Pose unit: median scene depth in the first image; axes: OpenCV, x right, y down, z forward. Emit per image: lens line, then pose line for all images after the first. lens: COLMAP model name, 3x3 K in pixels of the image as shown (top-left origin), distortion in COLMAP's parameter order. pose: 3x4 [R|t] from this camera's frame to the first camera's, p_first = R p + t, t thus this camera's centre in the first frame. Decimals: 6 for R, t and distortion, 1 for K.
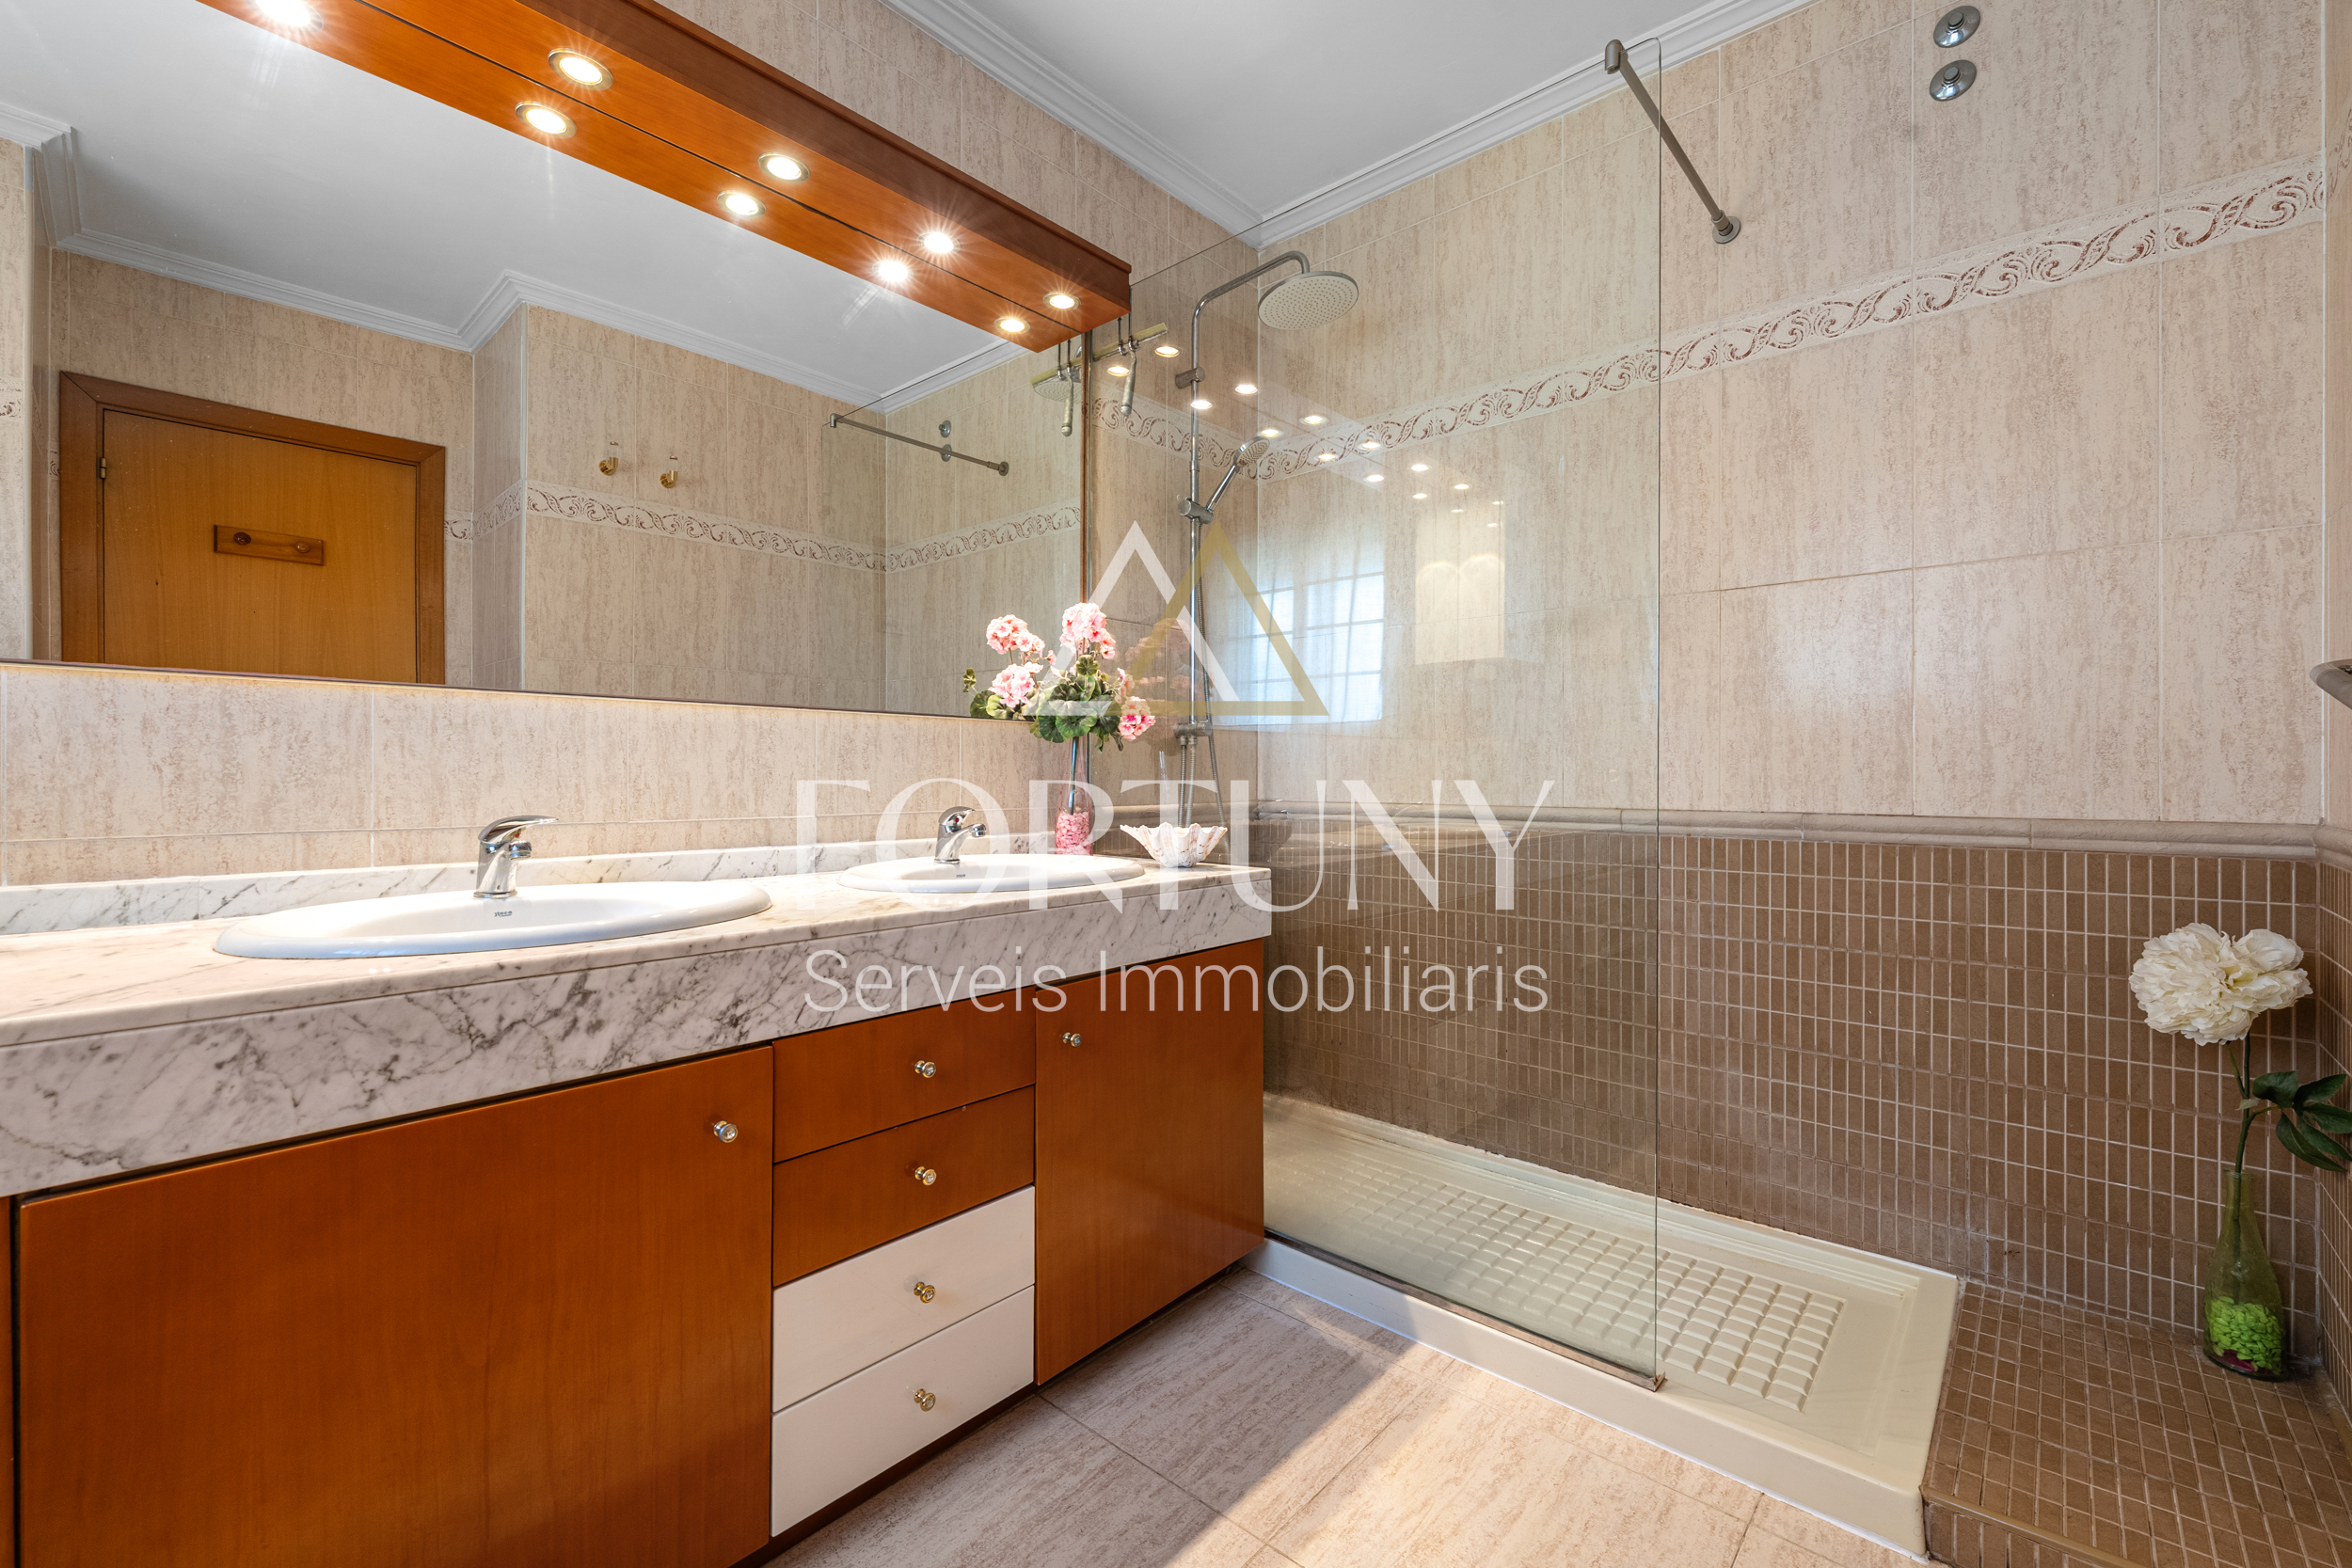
lens RADIAL K [[955.5, 0, 1176.0], [0, 955.5, 784.0], [0, 0, 1]] dist [-0.022641, -0.000112]
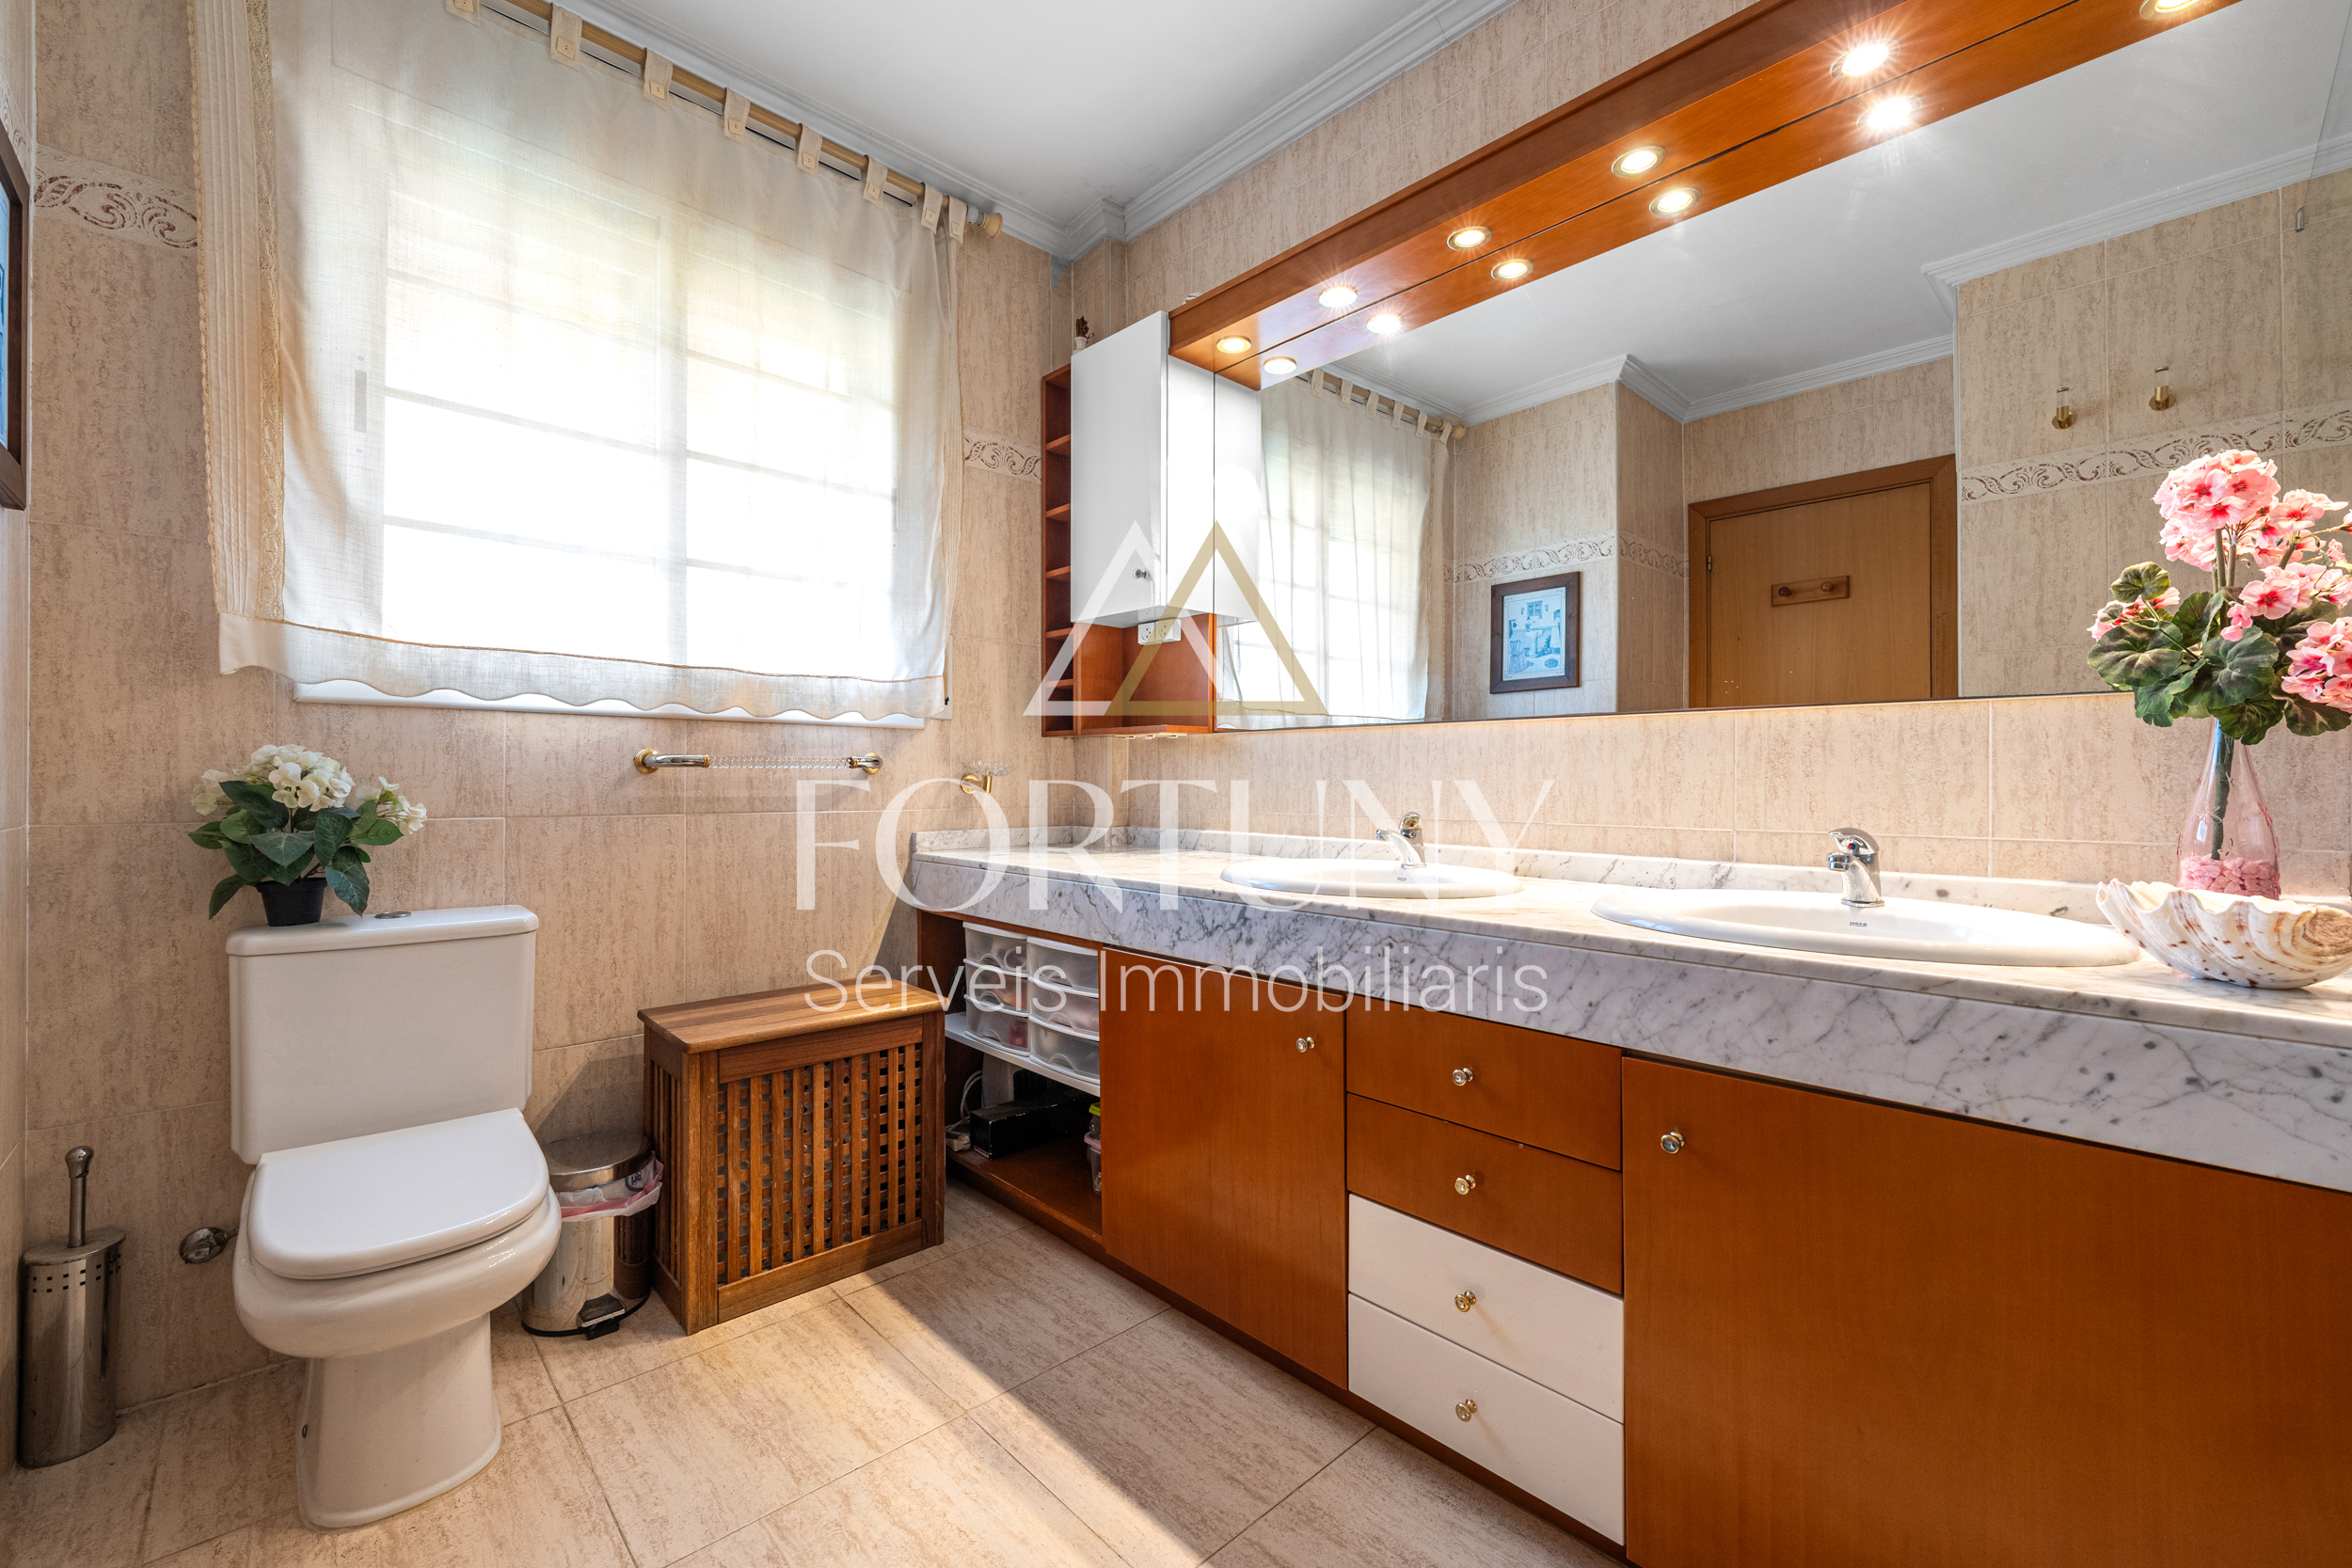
lens RADIAL K [[939.8, 0, 1176.0], [0, 939.8, 784.0], [0, 0, 1]] dist [-0.032232, 0.000050]
pose [[-0.092879, 0.001984, -0.995675, 0.558078], [-0.012773, 0.999913, 0.003184, -0.005865], [0.995595, 0.013013, -0.092846, 0.593434]]
